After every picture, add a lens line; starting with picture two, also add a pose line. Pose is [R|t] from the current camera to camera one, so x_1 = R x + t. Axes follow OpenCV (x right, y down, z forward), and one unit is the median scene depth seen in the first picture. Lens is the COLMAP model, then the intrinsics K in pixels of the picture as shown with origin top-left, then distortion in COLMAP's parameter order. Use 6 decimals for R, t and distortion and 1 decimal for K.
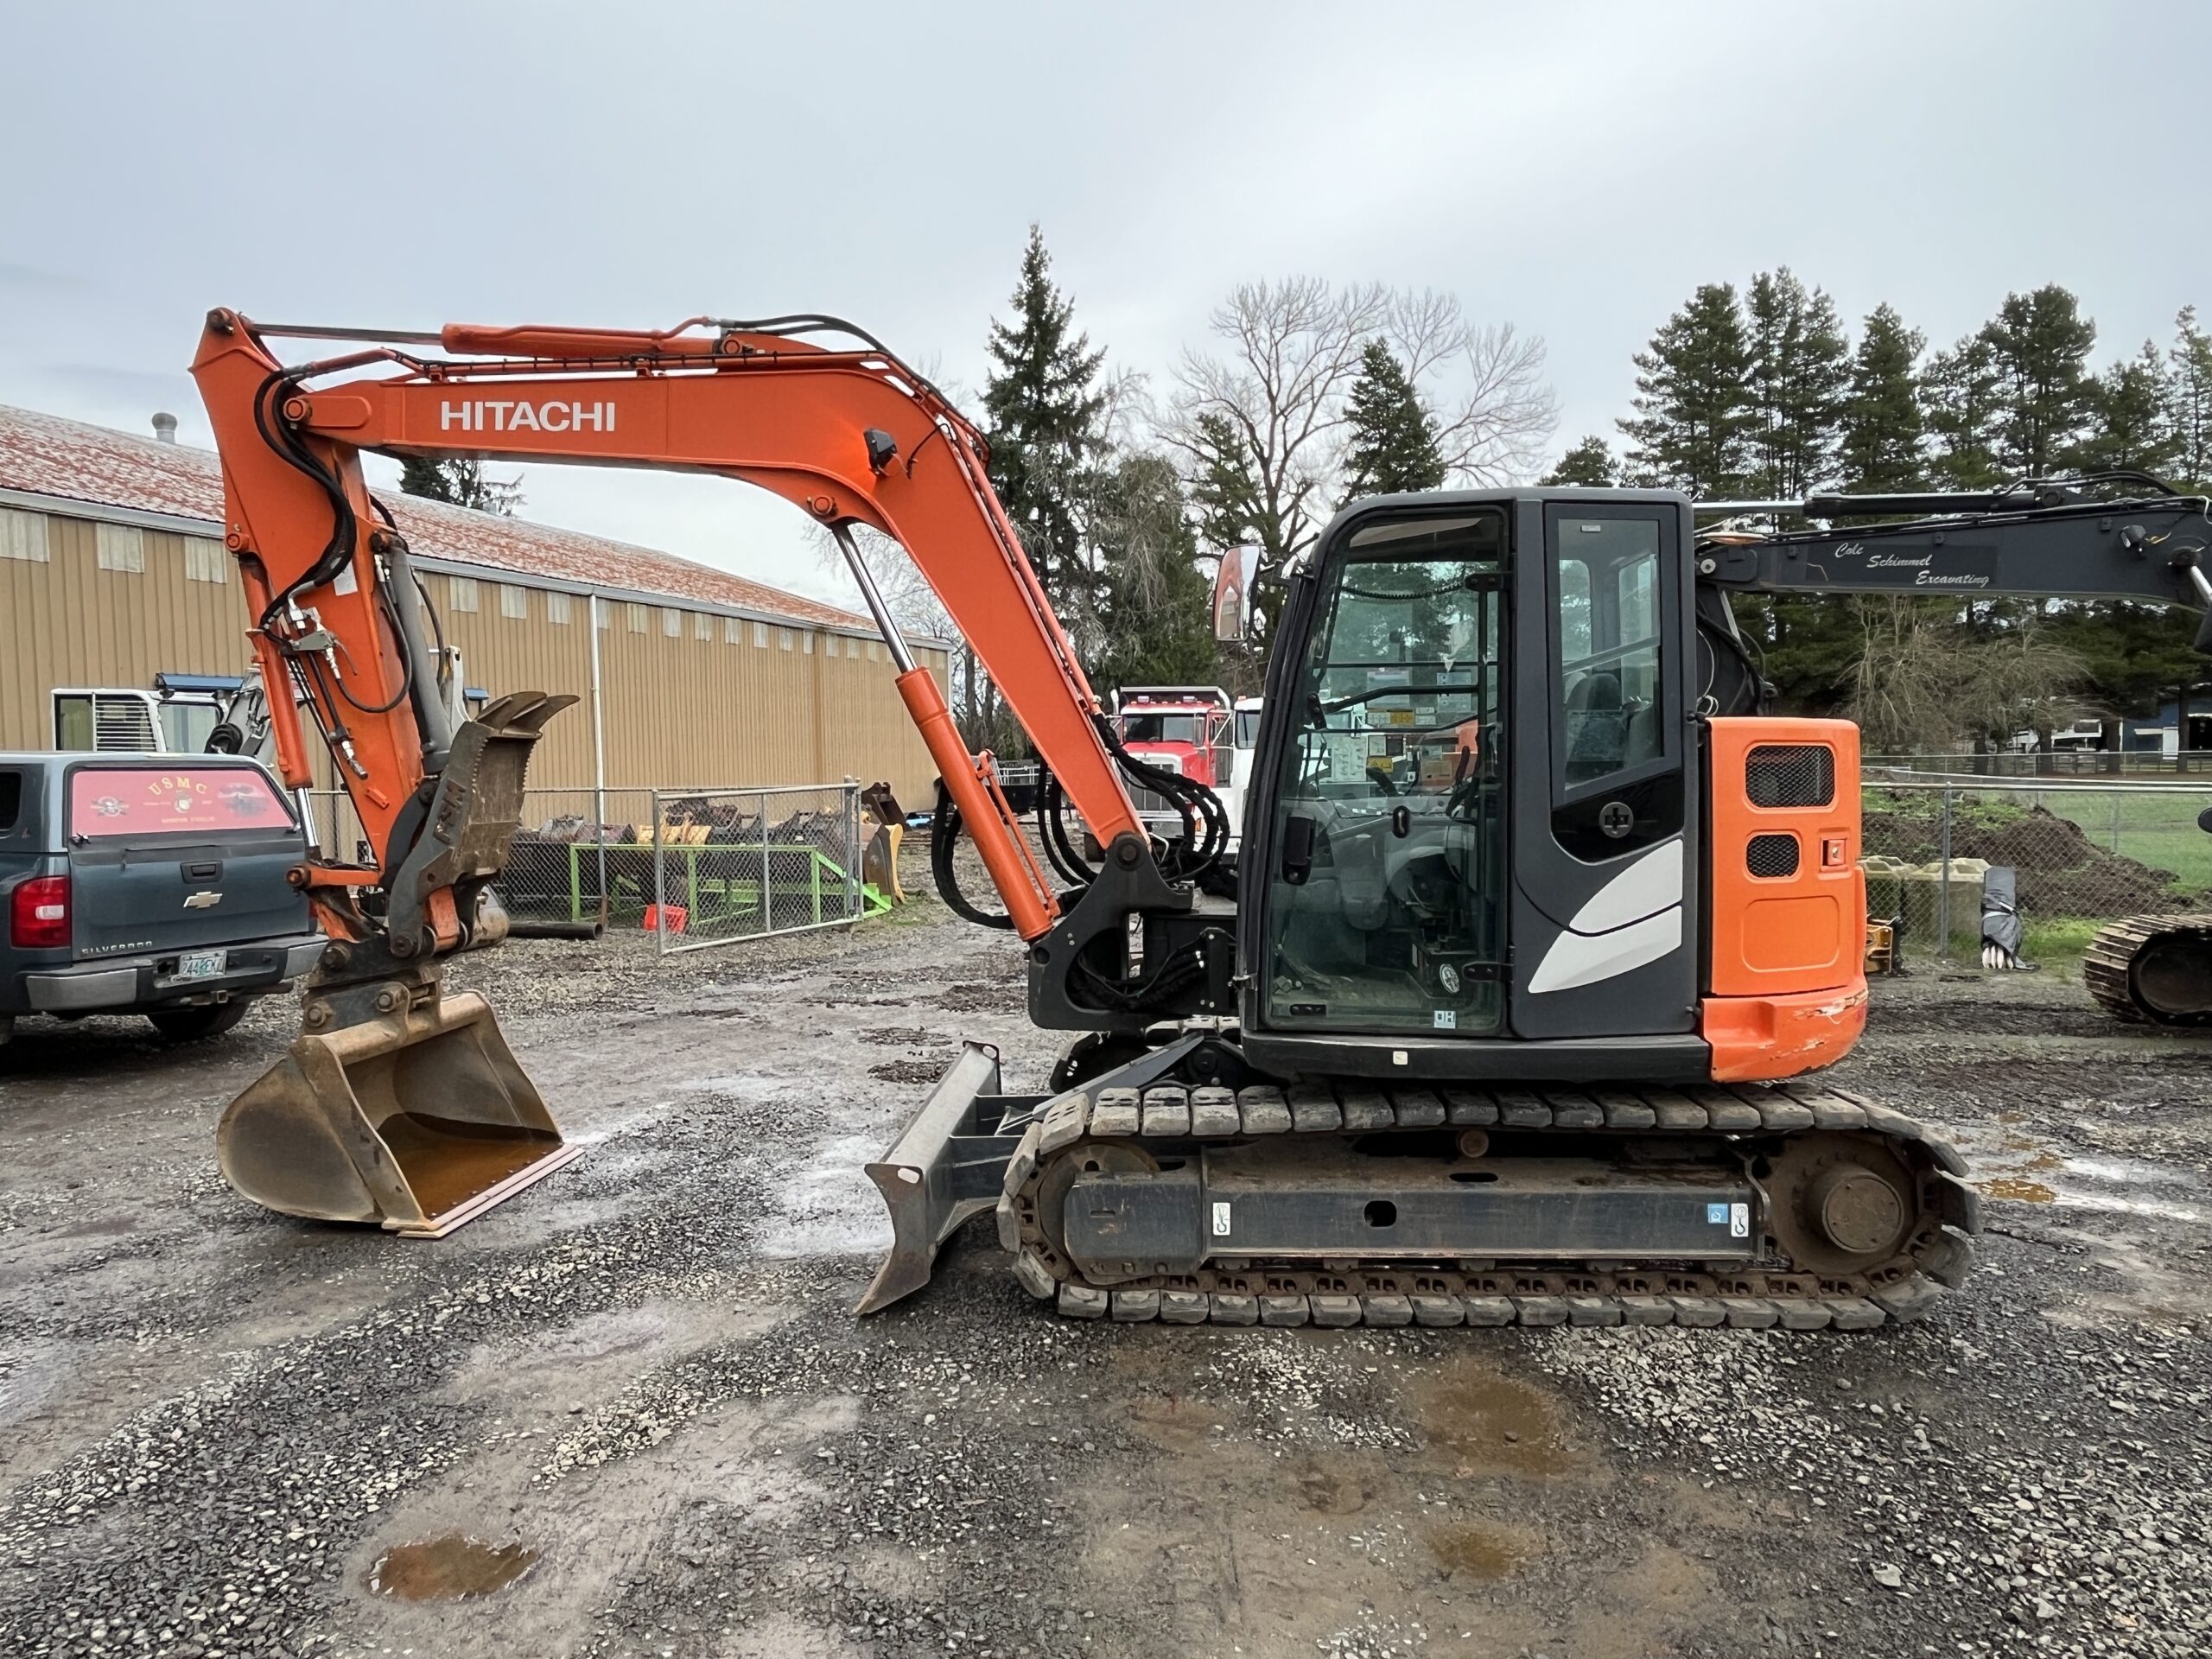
lens RADIAL K [[1468.7, 0, 1106.0], [0, 1468.7, 829.5], [0, 0, 1]] dist [0.000518, 0.000175]
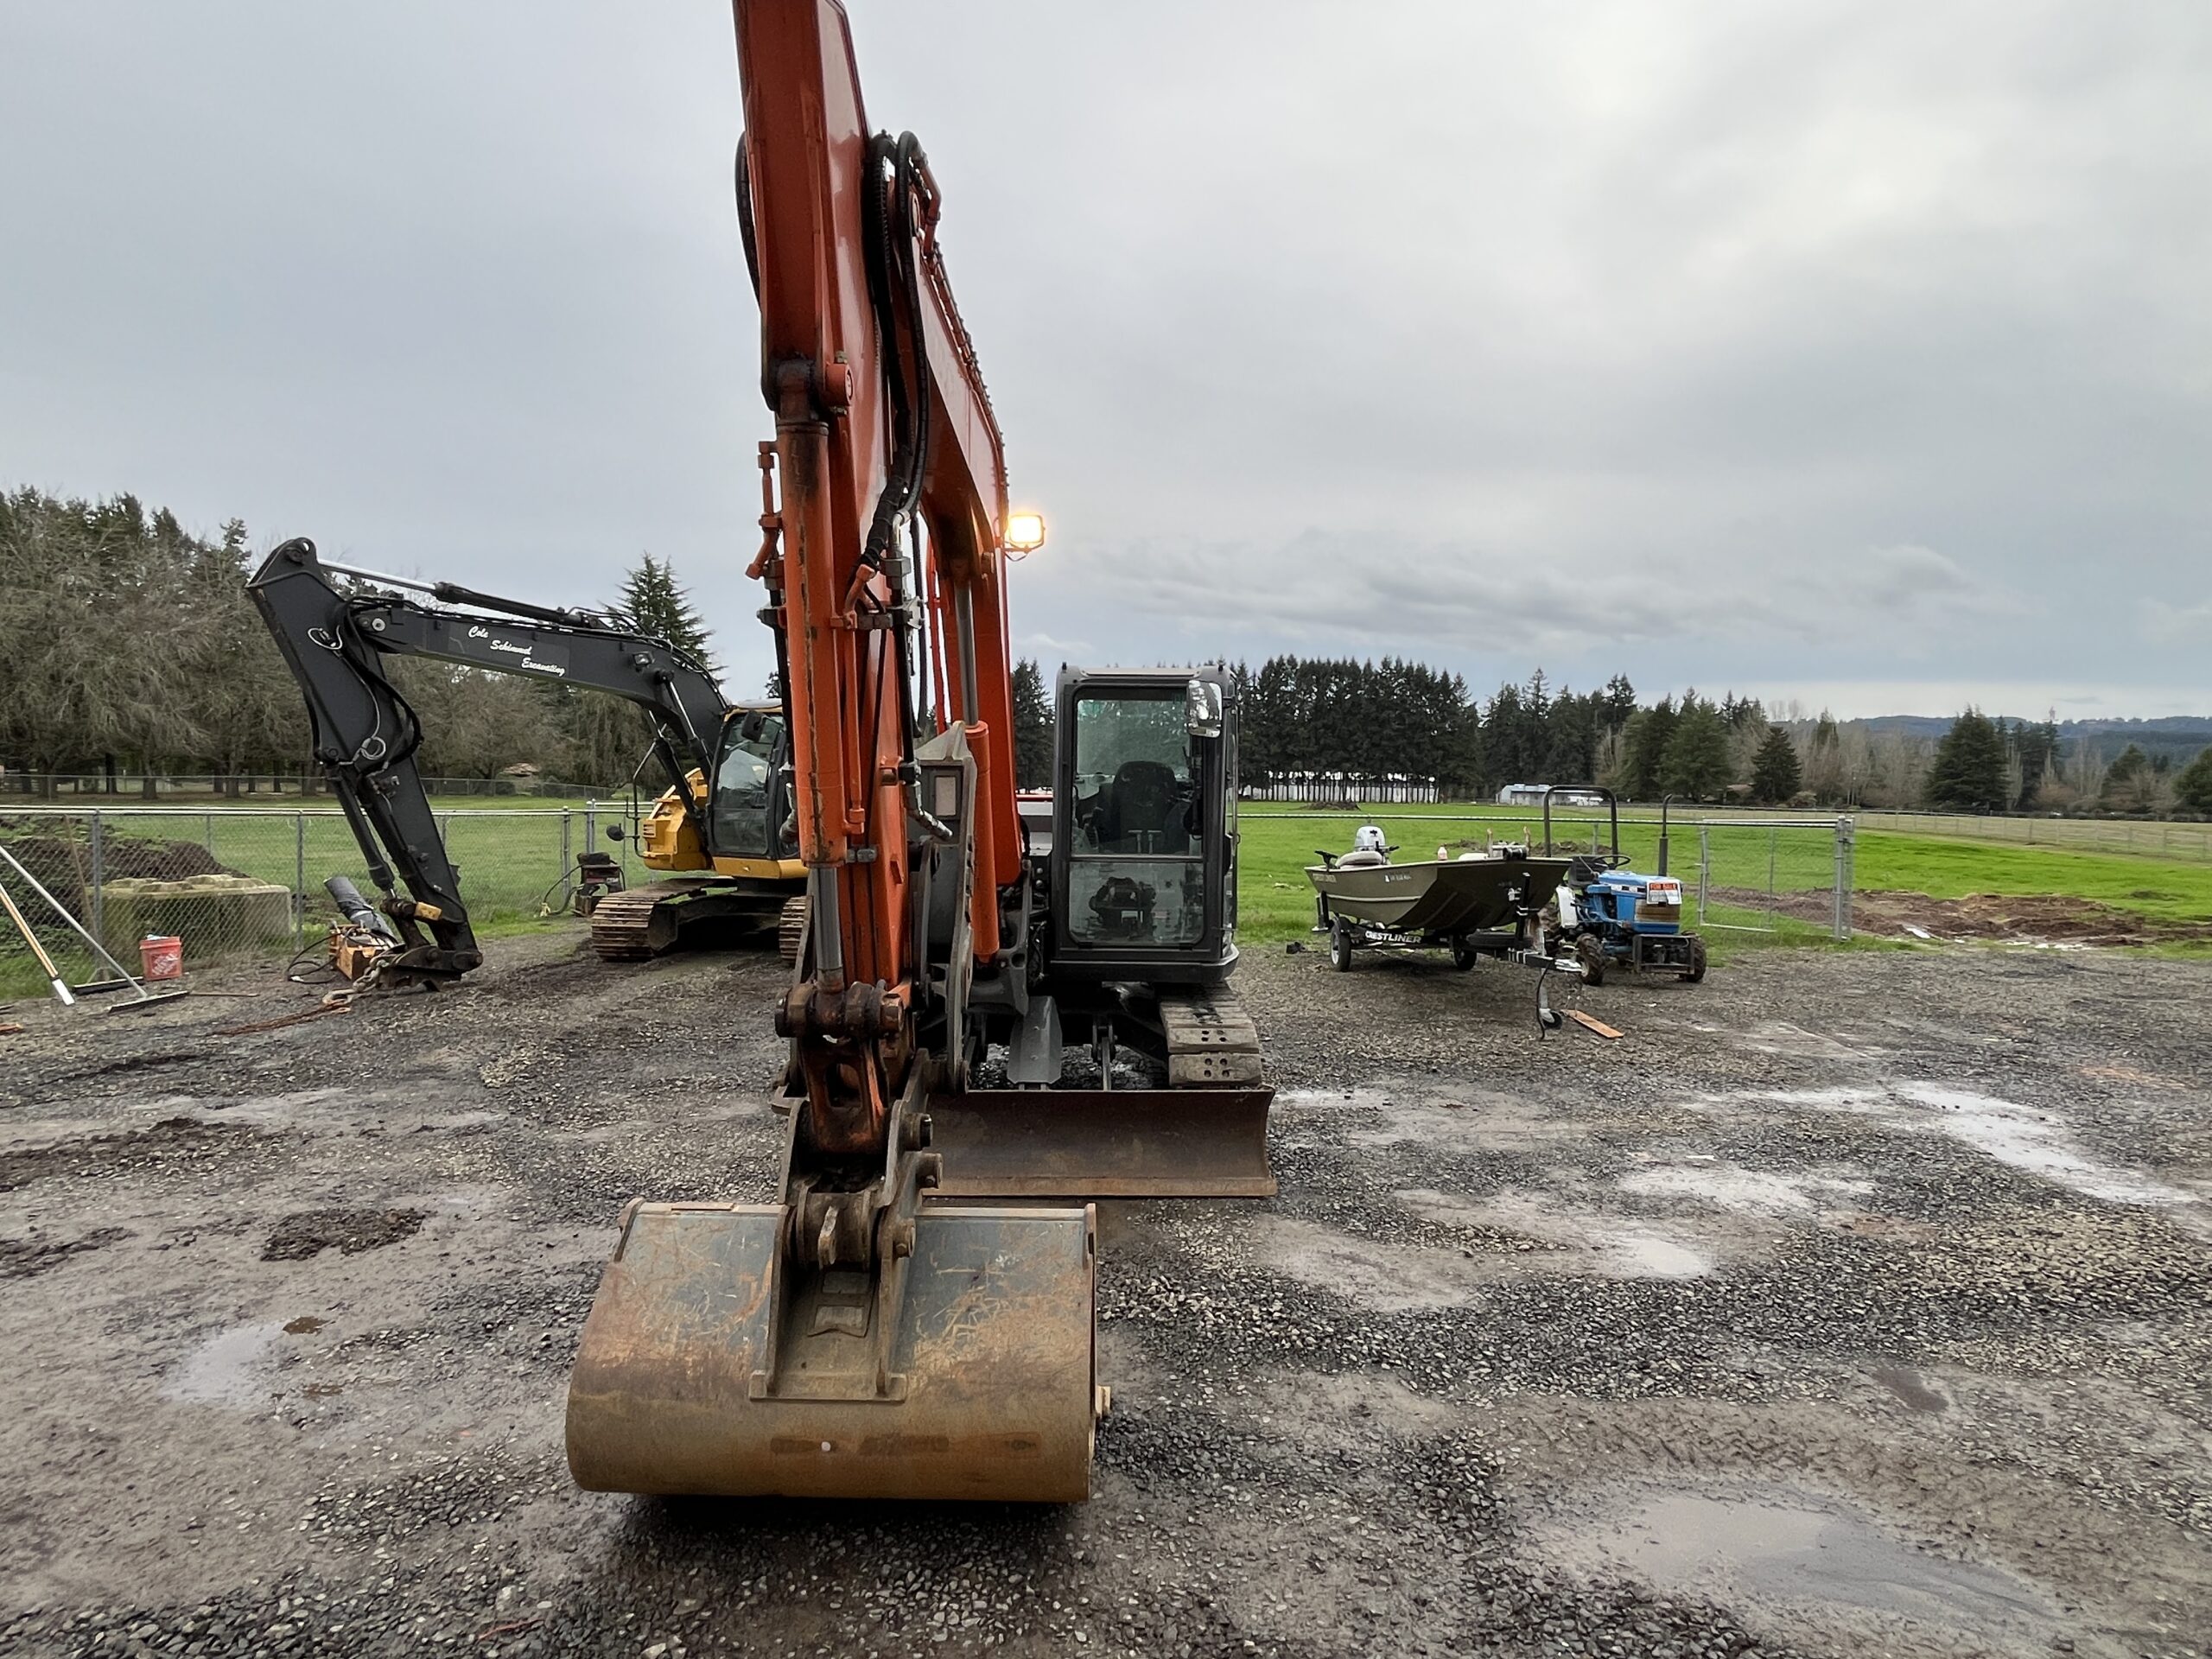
lens RADIAL K [[1164.5, 0, 1106.0], [0, 1164.5, 829.5], [0, 0, 1]] dist [0.000078, 0.000001]
pose [[-0.032953, -0.028829, 0.999041, -1.384056], [0.046015, 0.998480, 0.030331, -0.064666], [-0.998397, 0.046971, -0.031577, 1.292893]]
